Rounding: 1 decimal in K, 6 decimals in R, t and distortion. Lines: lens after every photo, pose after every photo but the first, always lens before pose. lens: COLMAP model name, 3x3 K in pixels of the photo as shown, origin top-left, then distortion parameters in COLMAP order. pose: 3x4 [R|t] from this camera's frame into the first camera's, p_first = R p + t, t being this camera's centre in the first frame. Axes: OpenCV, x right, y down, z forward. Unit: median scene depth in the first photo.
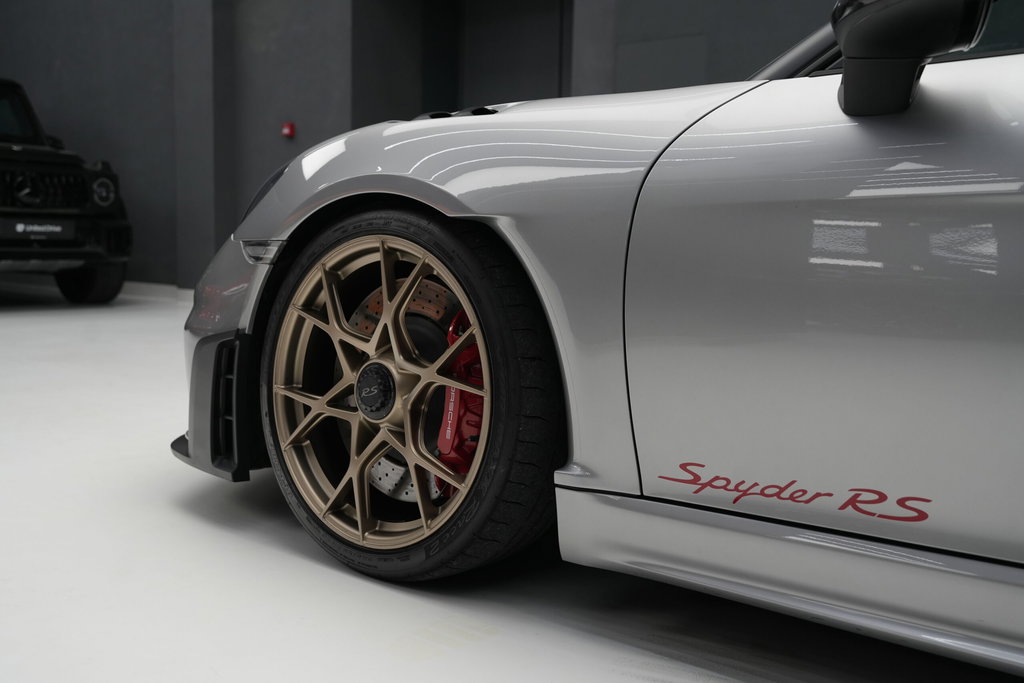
lens RADIAL K [[1008.1, 0, 512.4], [0, 1008.1, 342.9], [0, 0, 1]] dist [0.016036, 0.000000]
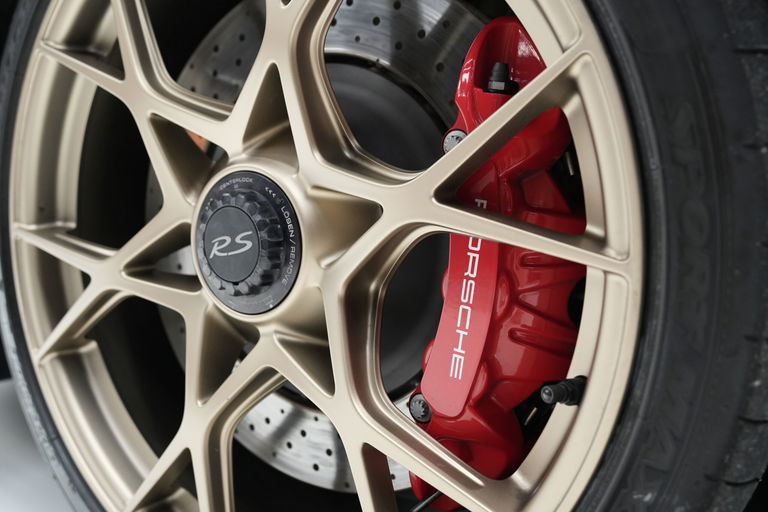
lens RADIAL K [[756.1, 0, 382.3], [0, 756.1, 255.7], [0, 0, 1]] dist [0.016036, 0.000000]
pose [[0.995596, -0.004343, 0.093648, -0.109142], [-0.005424, 0.994585, 0.103786, 0.021305], [-0.093592, -0.103837, 0.990181, 0.692132]]
